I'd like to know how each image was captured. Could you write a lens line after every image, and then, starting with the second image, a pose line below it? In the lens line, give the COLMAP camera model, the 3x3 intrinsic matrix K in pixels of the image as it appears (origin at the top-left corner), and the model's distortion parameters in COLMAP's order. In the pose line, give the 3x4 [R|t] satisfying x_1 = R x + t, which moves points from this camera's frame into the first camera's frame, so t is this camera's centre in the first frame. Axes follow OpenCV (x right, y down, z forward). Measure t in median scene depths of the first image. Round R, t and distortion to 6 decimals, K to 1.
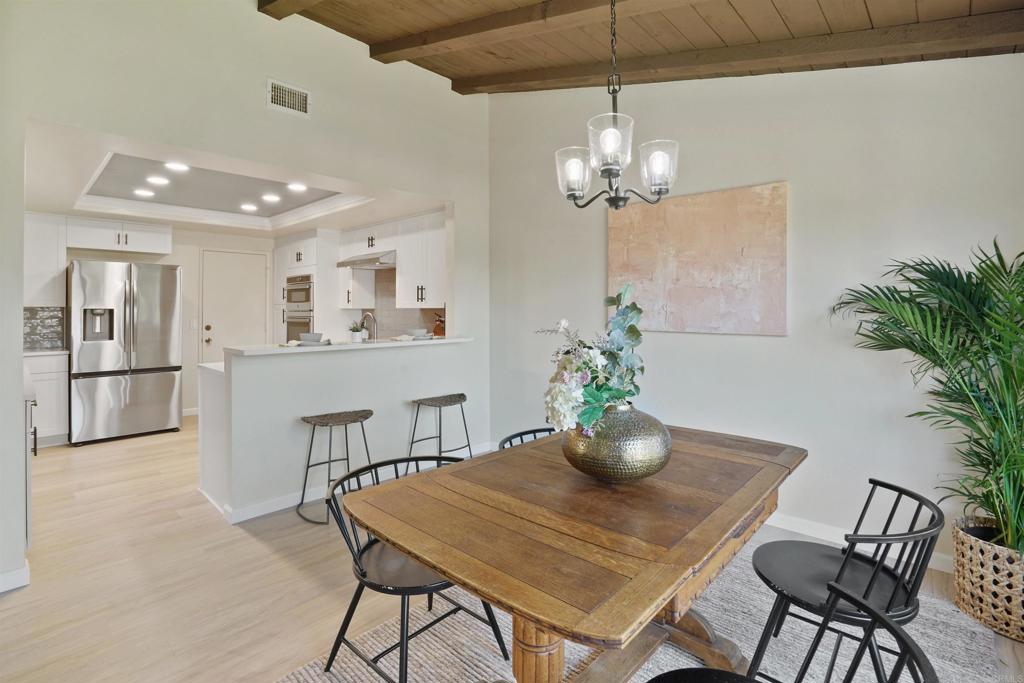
lens RADIAL K [[482.0, 0, 511.1], [0, 482.0, 309.4], [0, 0, 1]] dist [-0.067843, 0.000032]
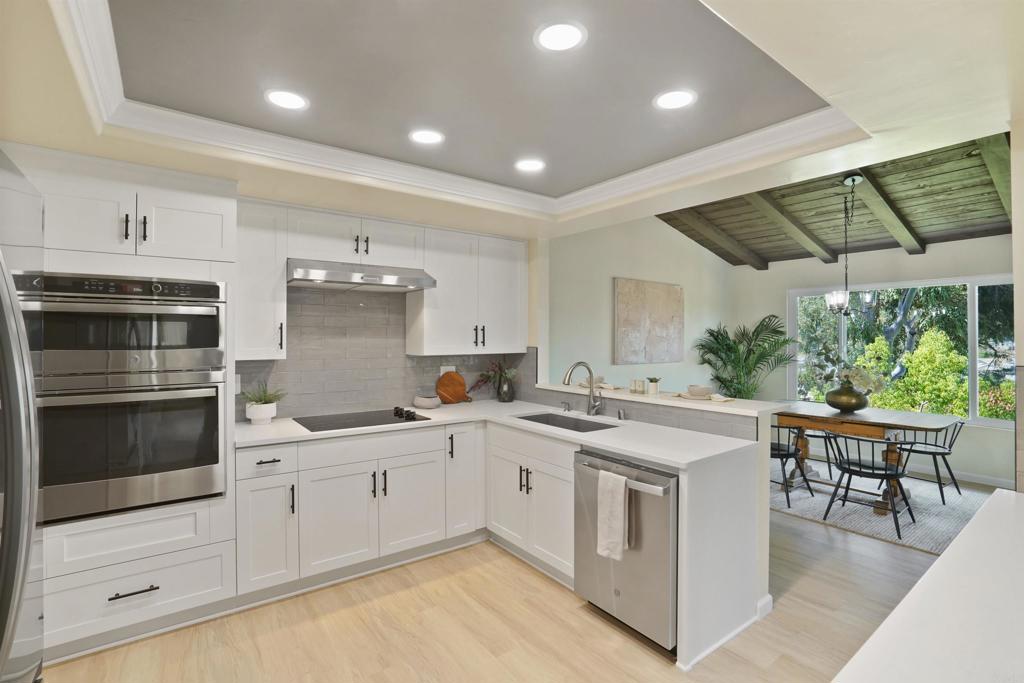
lens RADIAL K [[479.1, 0, 515.8], [0, 479.1, 333.8], [0, 0, 1]] dist [-0.029757, 0.000148]
pose [[0.184636, 0.005620, 0.982791, -0.970731], [-0.001013, 0.999984, -0.005528, -0.031697], [-0.982806, 0.000025, 0.184639, 0.812097]]
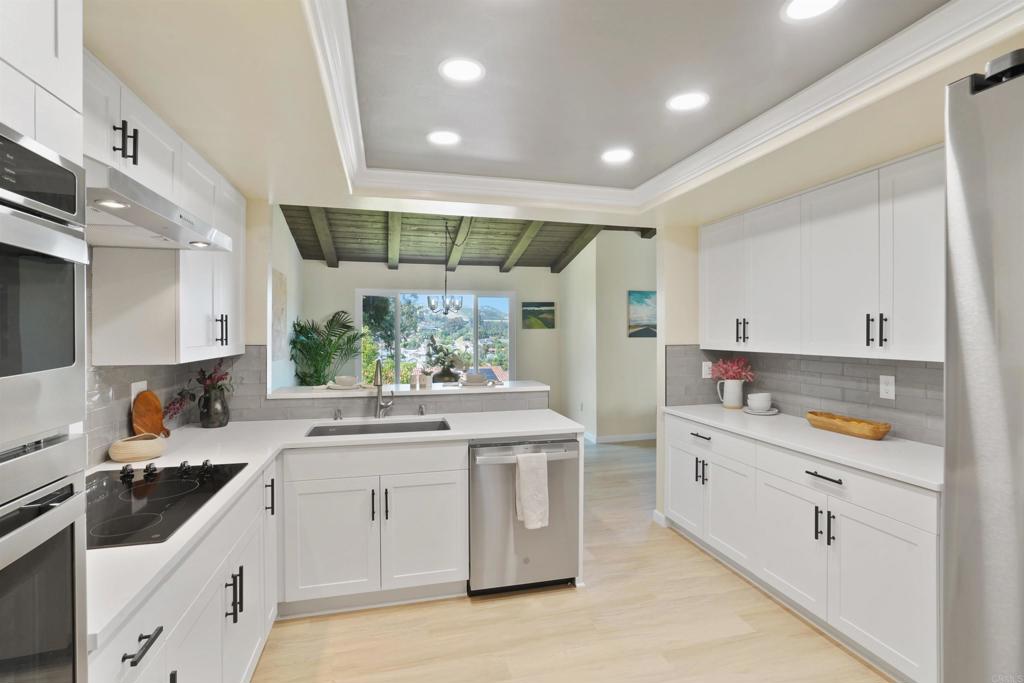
lens RADIAL K [[479.1, 0, 515.8], [0, 479.1, 333.8], [0, 0, 1]] dist [-0.029757, 0.000148]
pose [[-0.841897, -0.001927, 0.539635, -0.750101], [0.001639, 0.999980, 0.006129, -0.031015], [-0.539636, 0.006044, -0.841876, 1.269019]]
